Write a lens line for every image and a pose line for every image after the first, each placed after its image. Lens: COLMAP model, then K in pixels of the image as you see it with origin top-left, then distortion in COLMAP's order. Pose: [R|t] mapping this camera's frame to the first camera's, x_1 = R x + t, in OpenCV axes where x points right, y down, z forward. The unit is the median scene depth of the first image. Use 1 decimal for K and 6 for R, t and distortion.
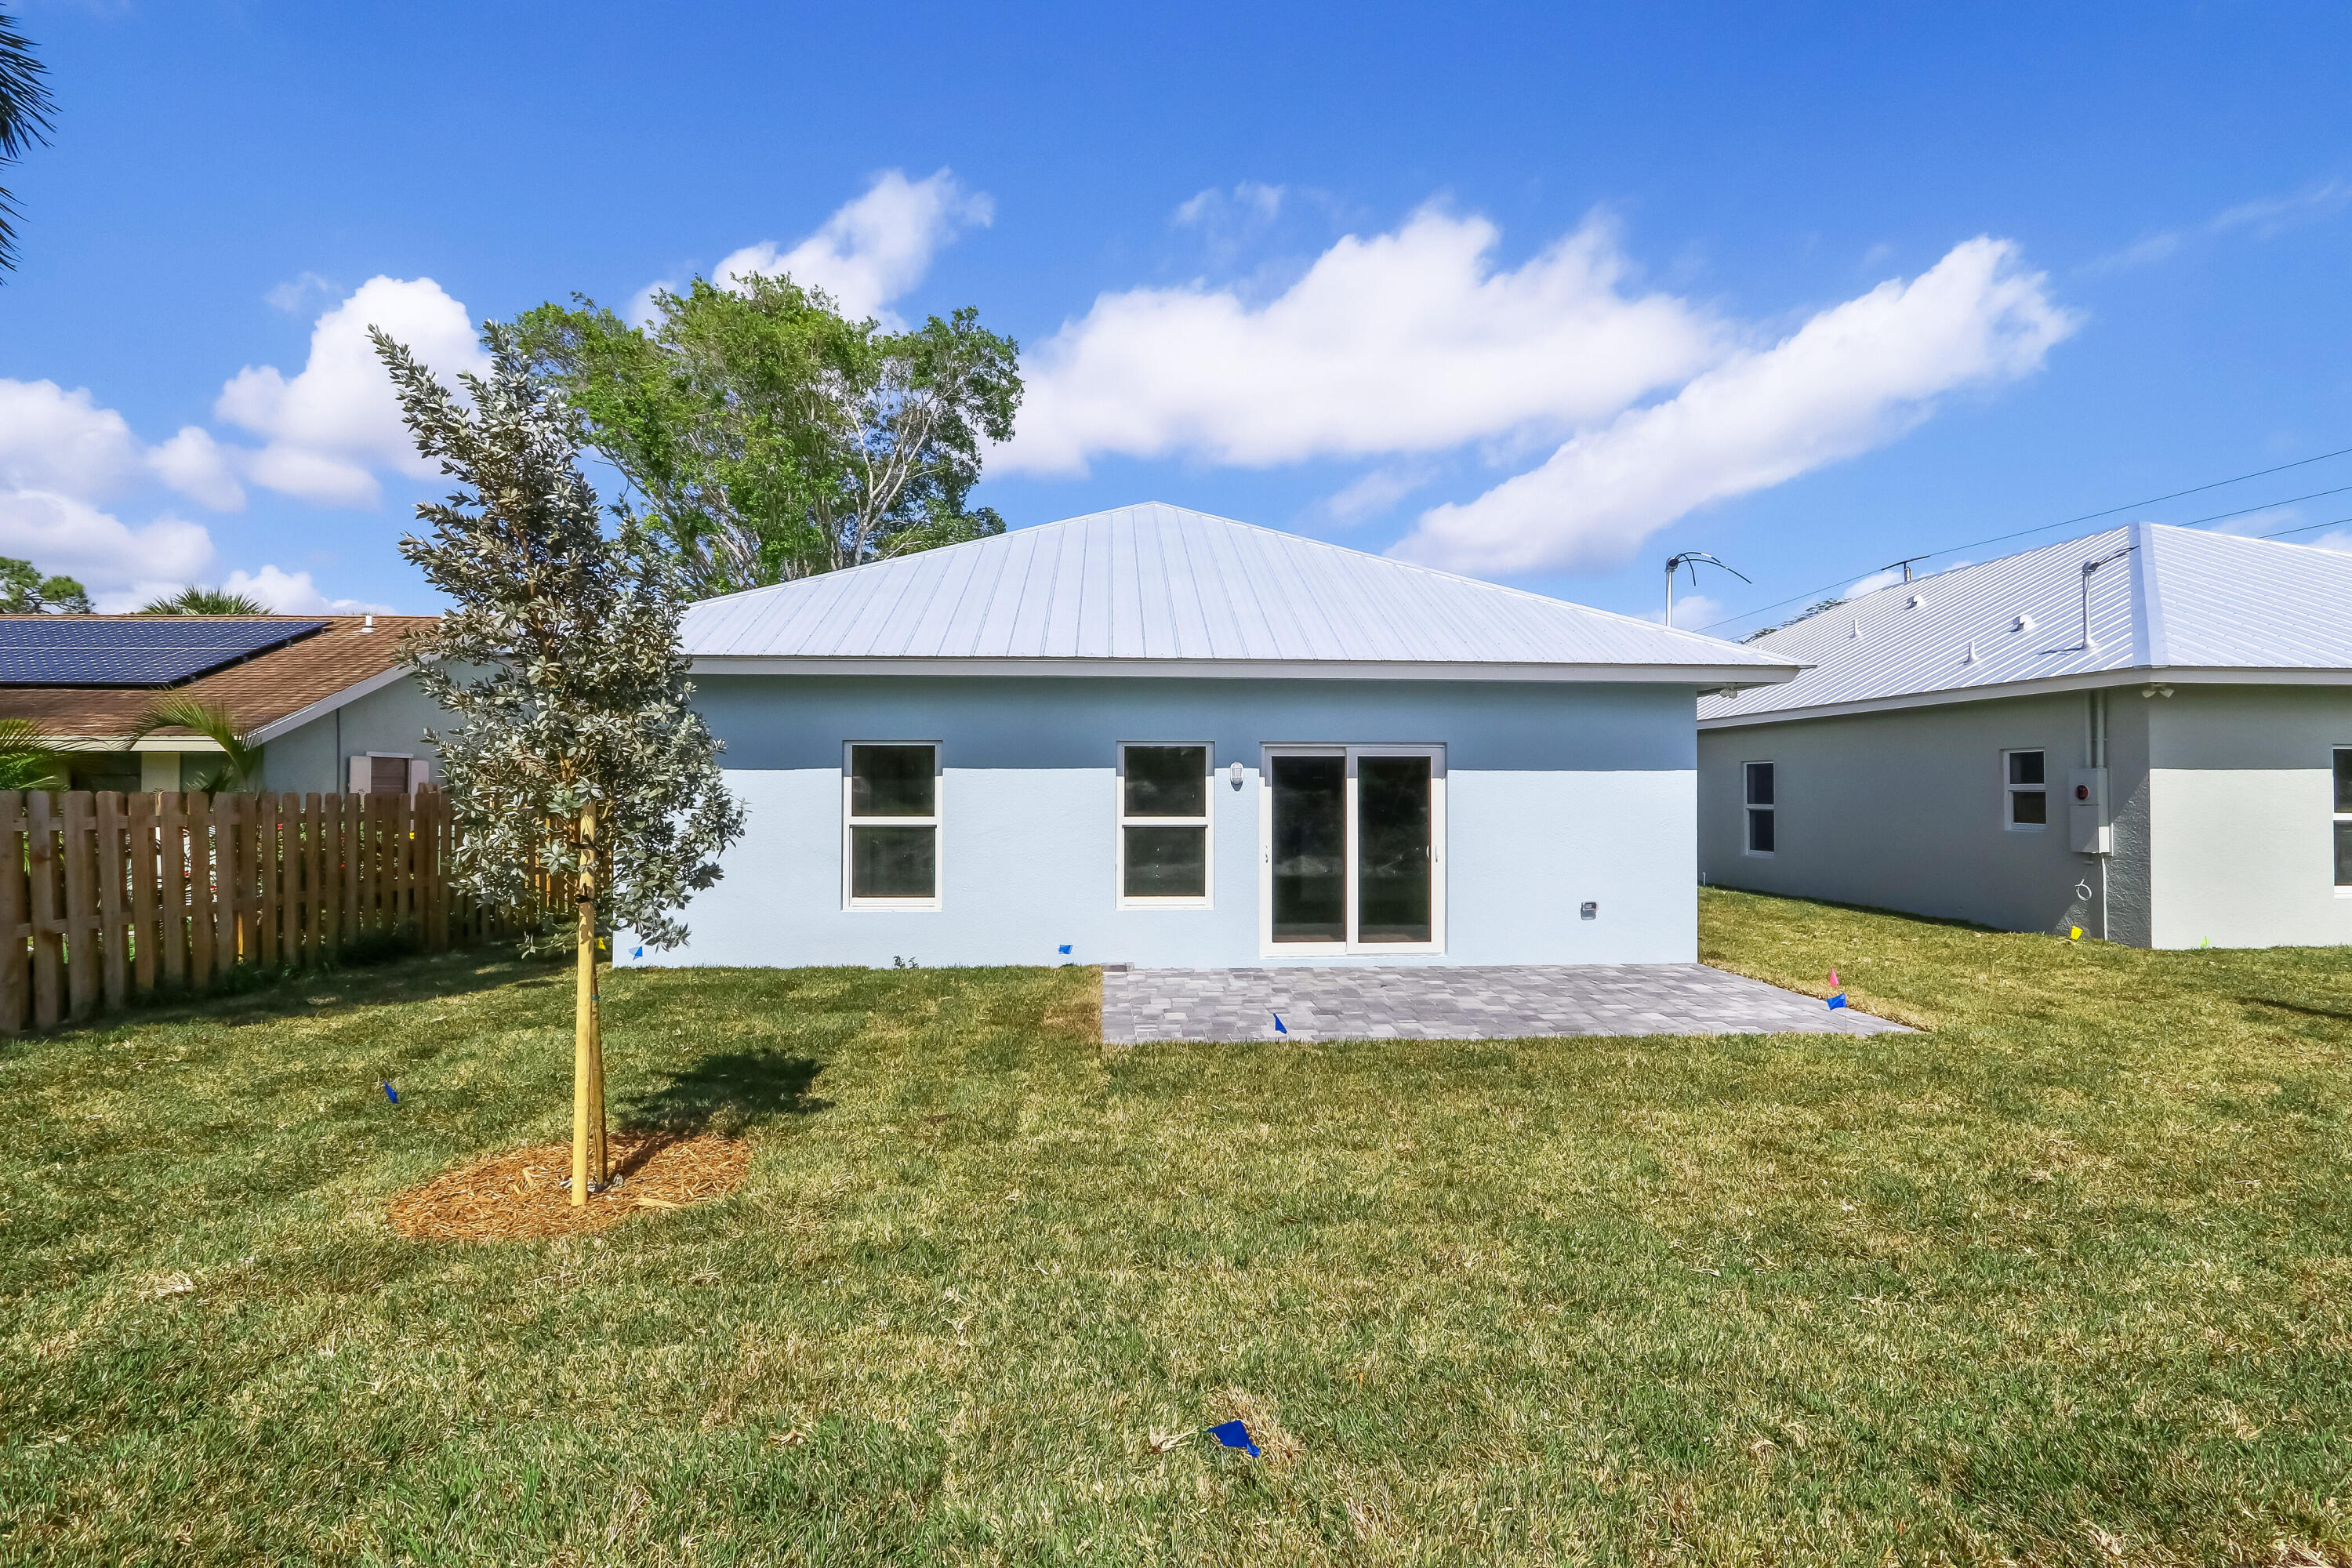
lens RADIAL K [[1089.4, 0, 1168.9], [0, 1089.4, 779.8], [0, 0, 1]] dist [-0.009704, -0.000704]
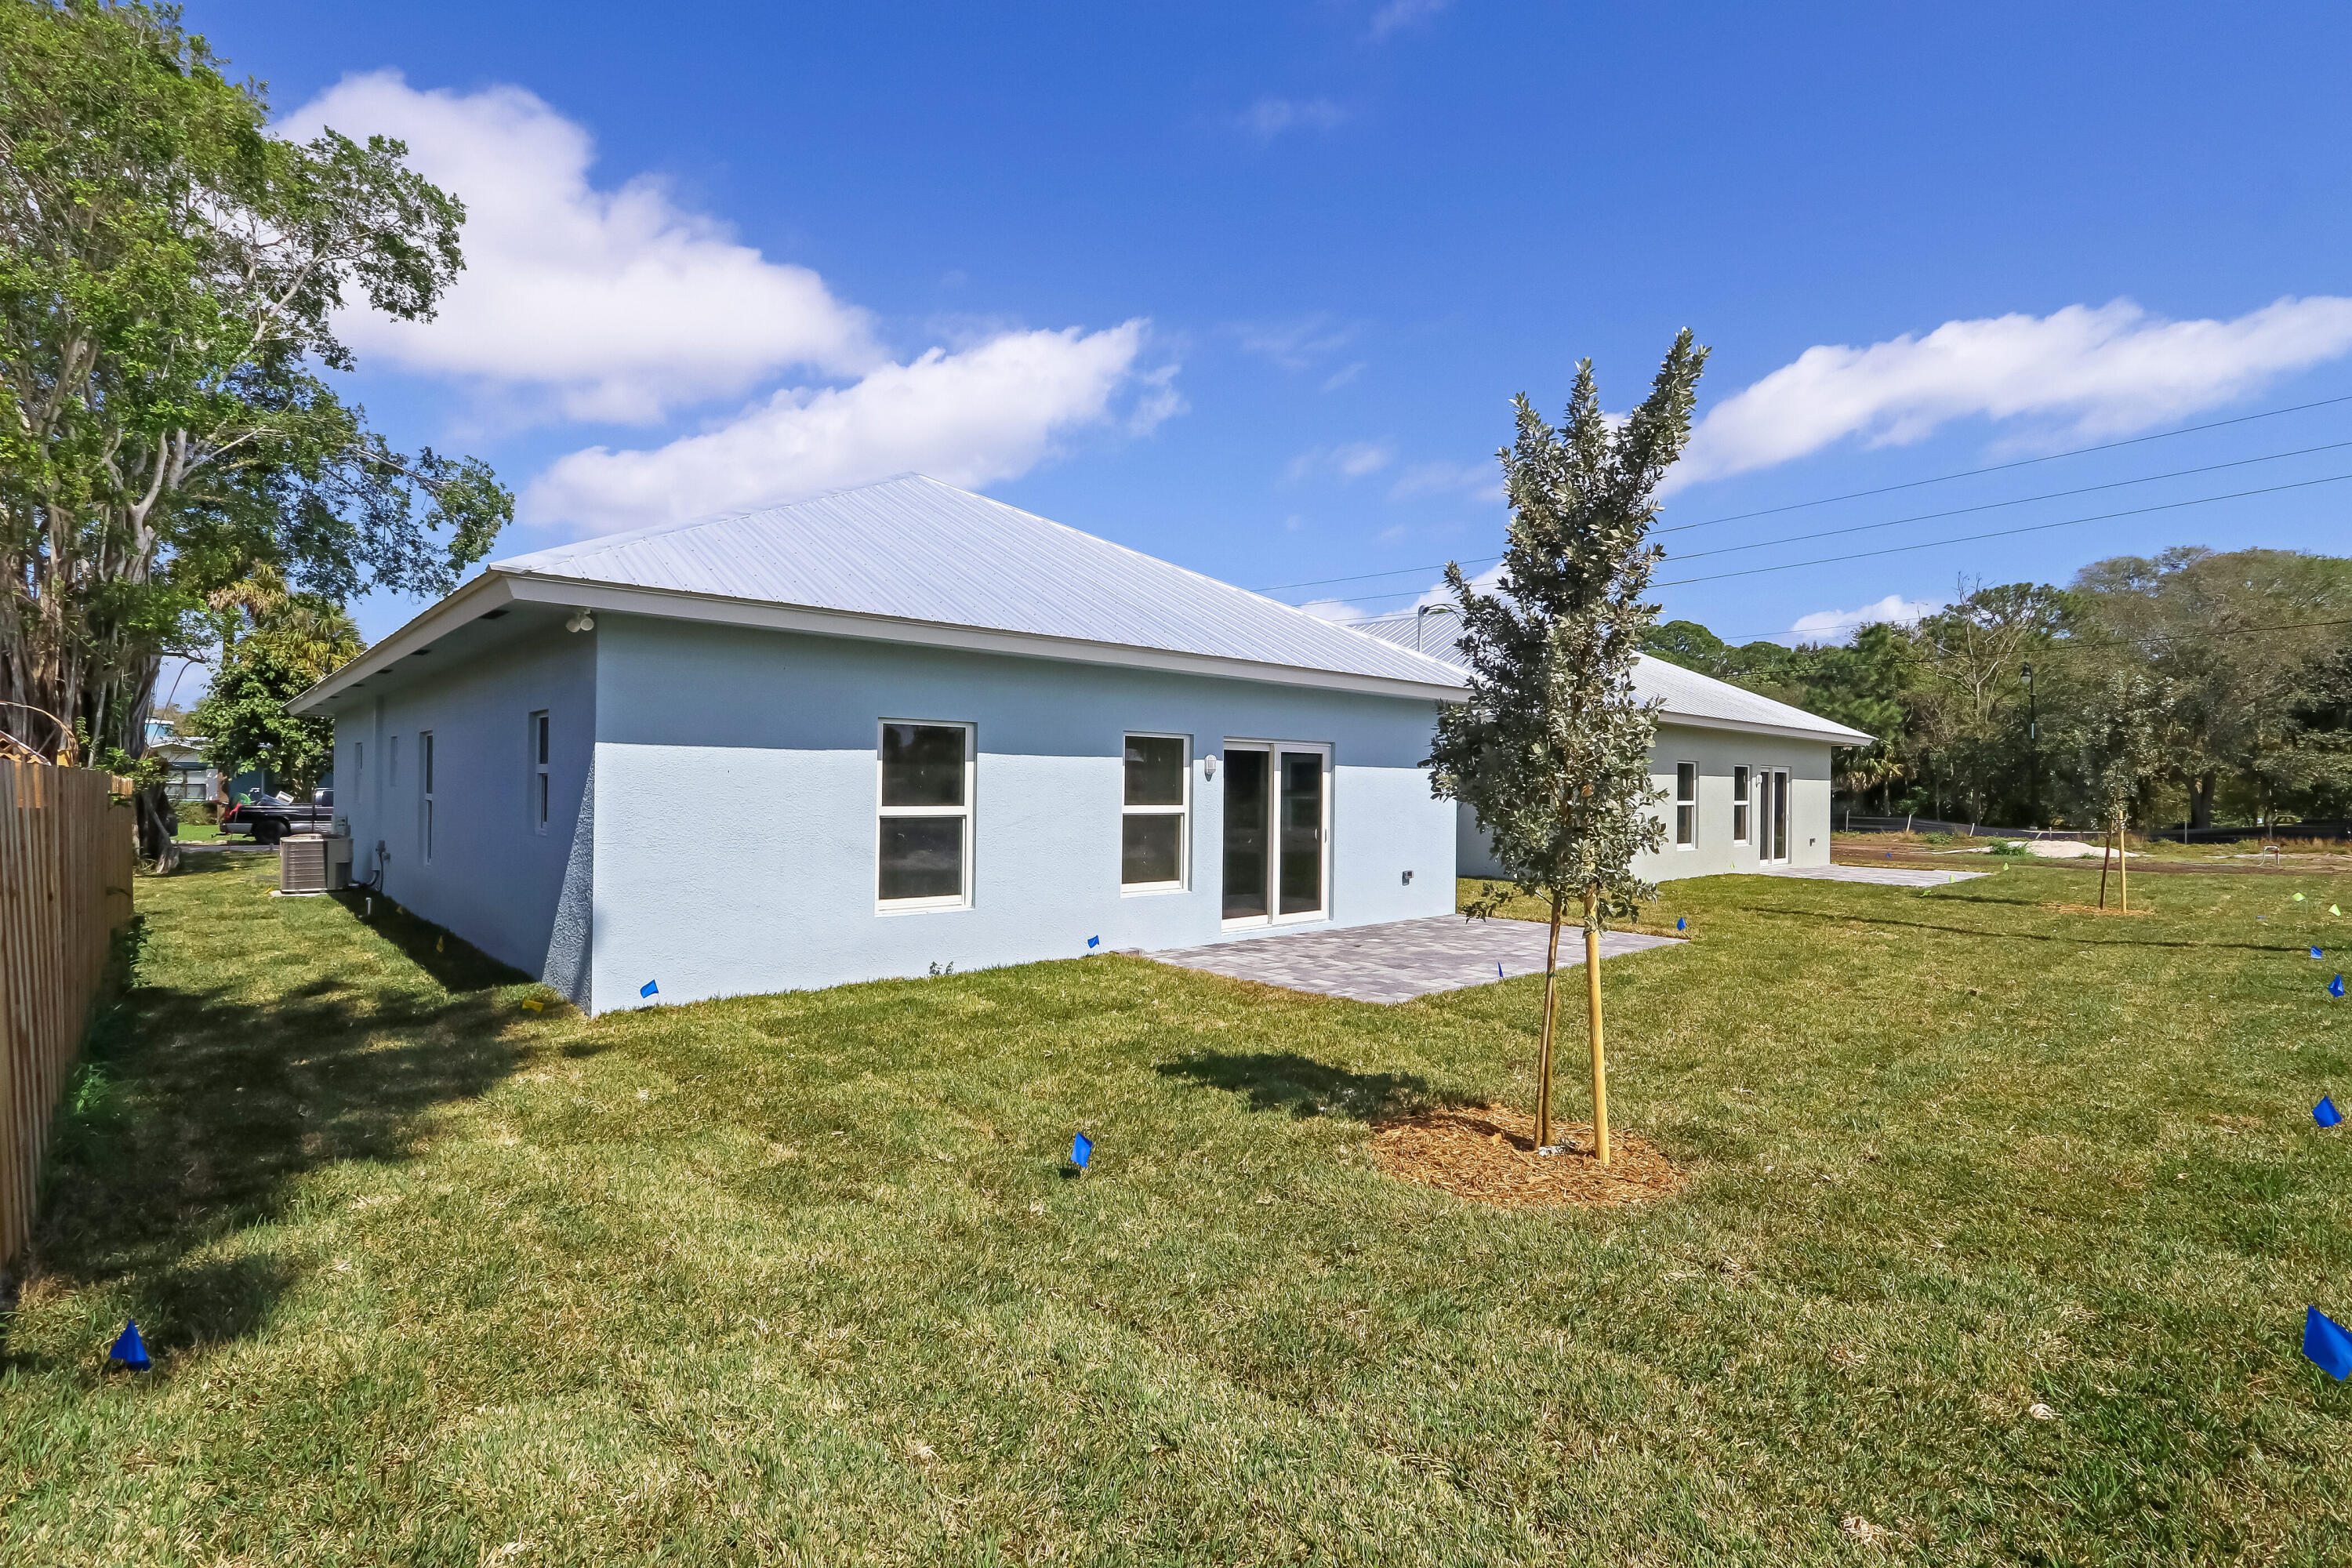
lens RADIAL K [[1089.4, 0, 1168.9], [0, 1089.4, 779.8], [0, 0, 1]] dist [-0.009704, -0.000704]
pose [[0.774330, 0.012300, 0.632663, -0.647228], [-0.016879, 0.999857, 0.001219, 0.008367], [-0.632557, -0.011623, 0.774427, 0.187716]]
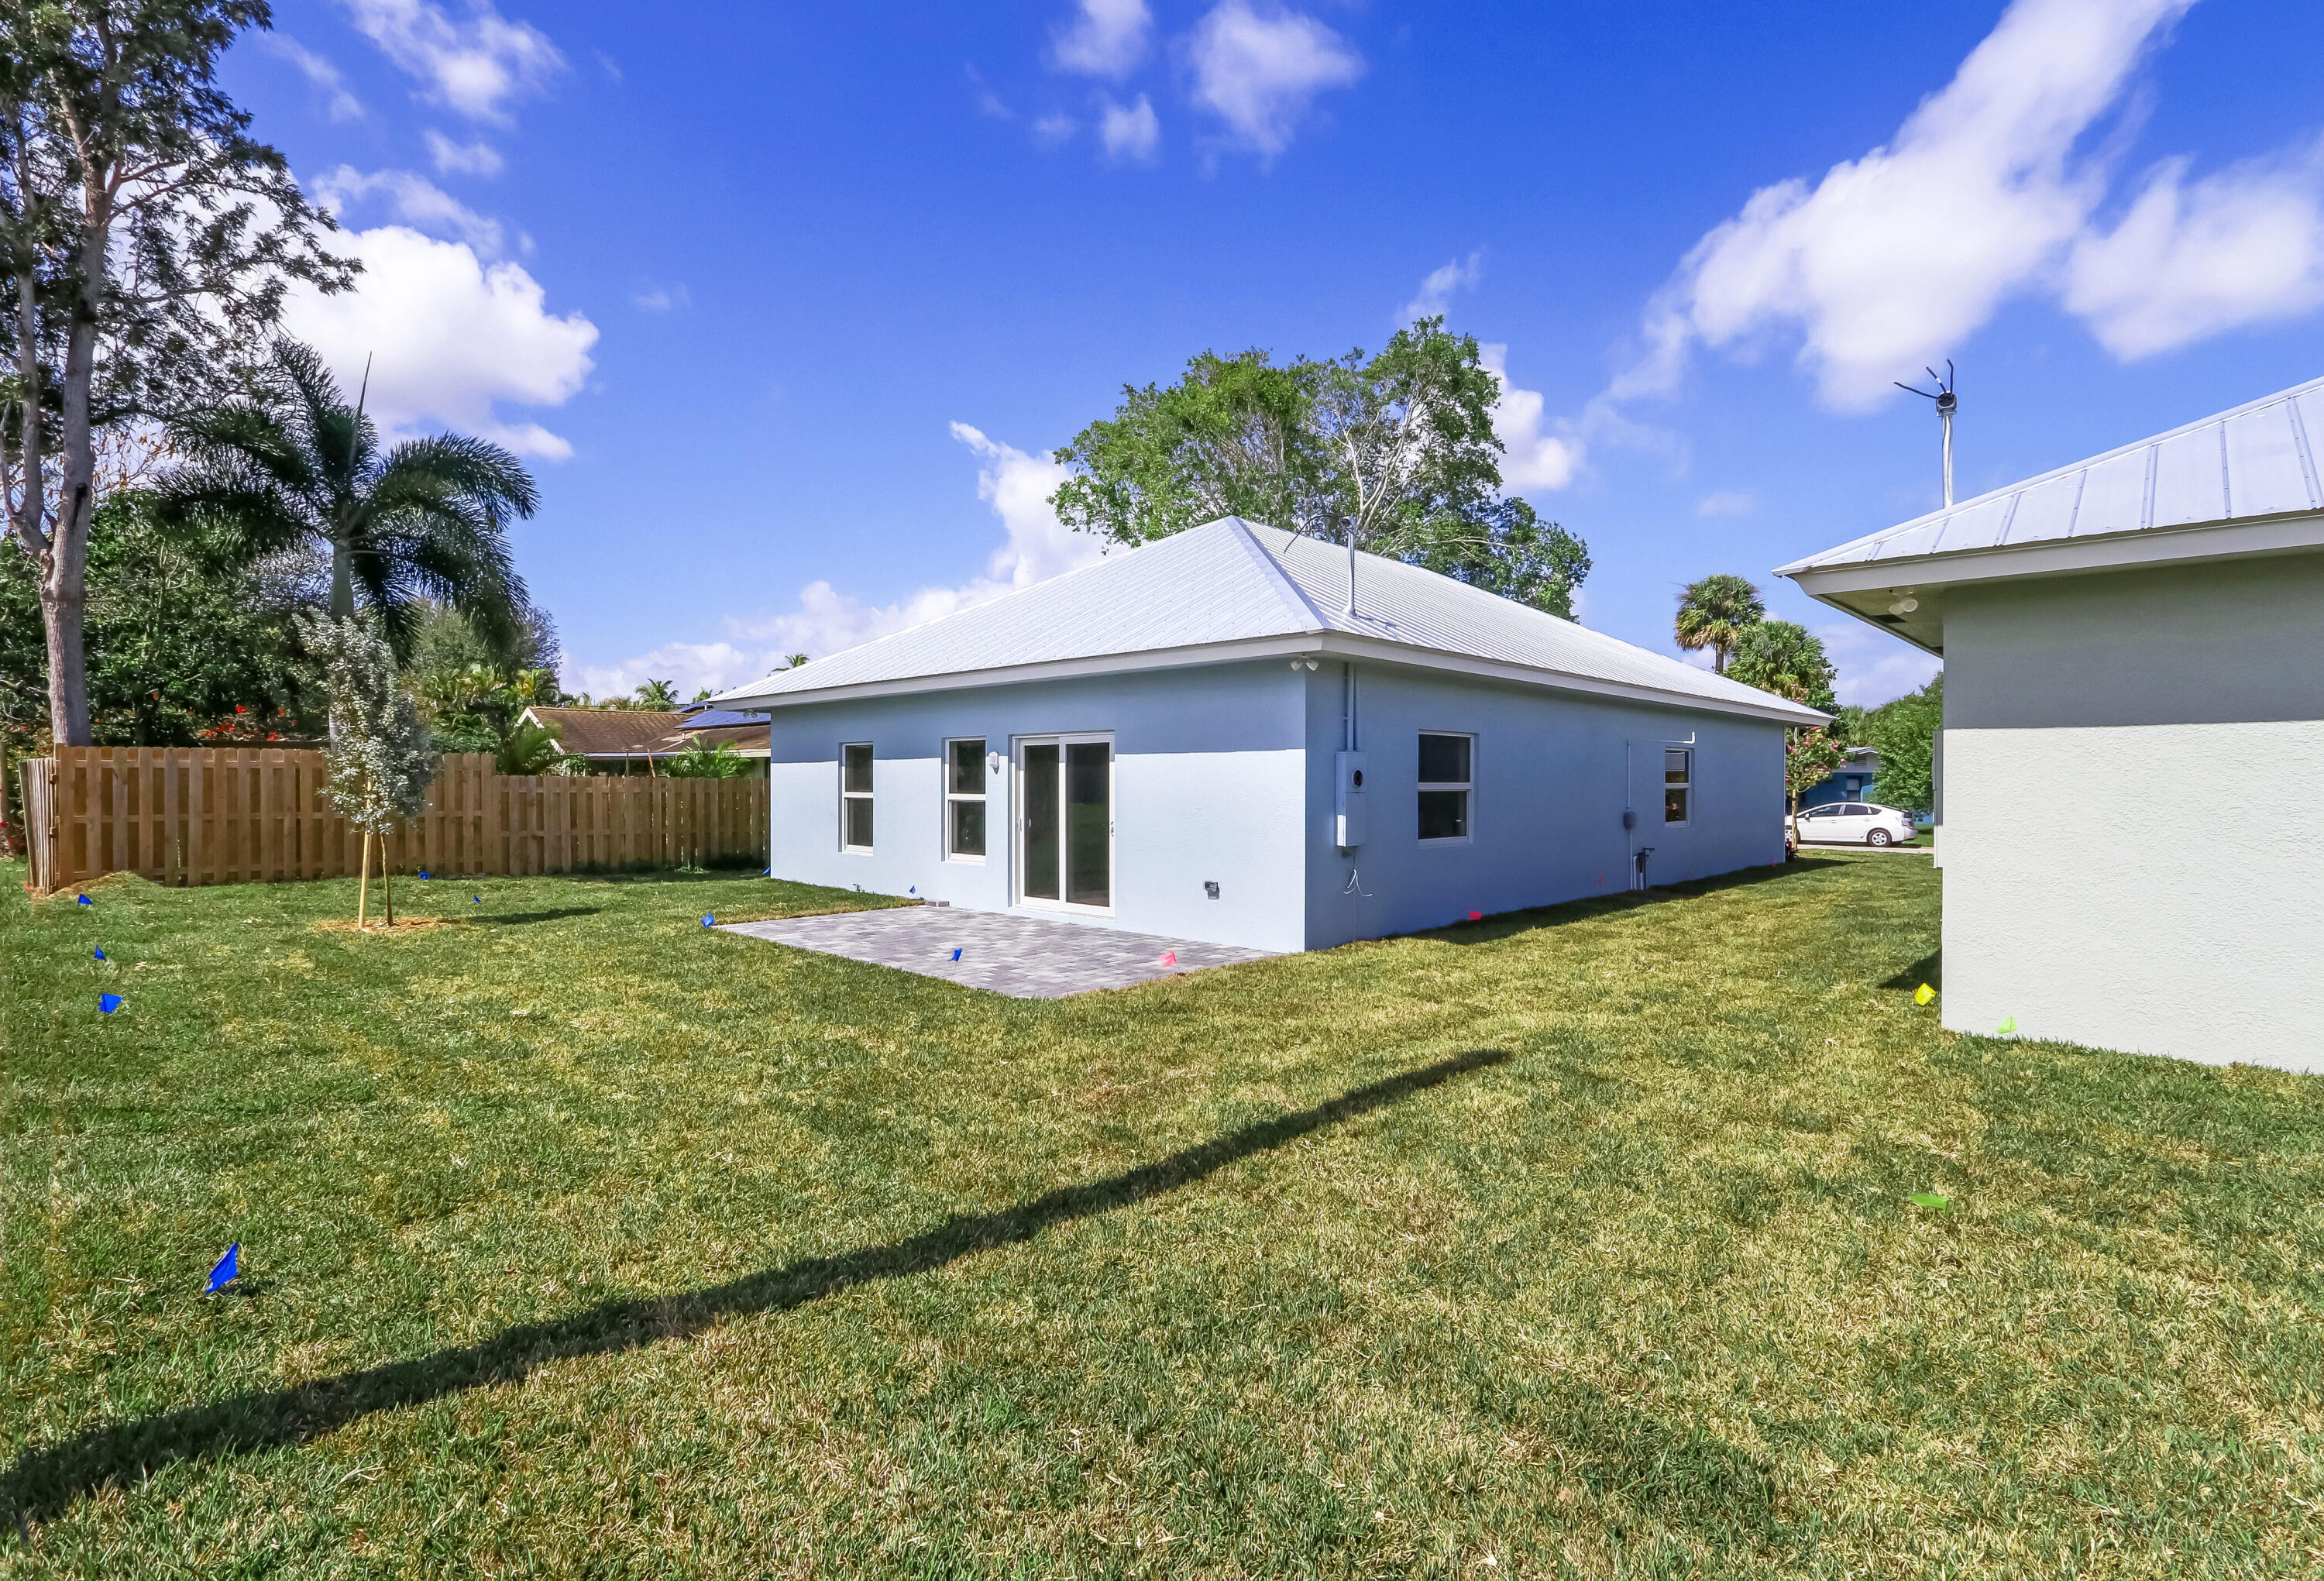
lens RADIAL K [[1109.8, 0, 1162.0], [0, 1109.8, 790.5], [0, 0, 1]] dist [-0.042336, -0.000021]
pose [[0.680941, 0.006911, -0.732306, 1.130138], [0.011237, 0.999739, 0.019883, 0.005573], [0.732252, -0.021768, 0.680685, 0.262961]]
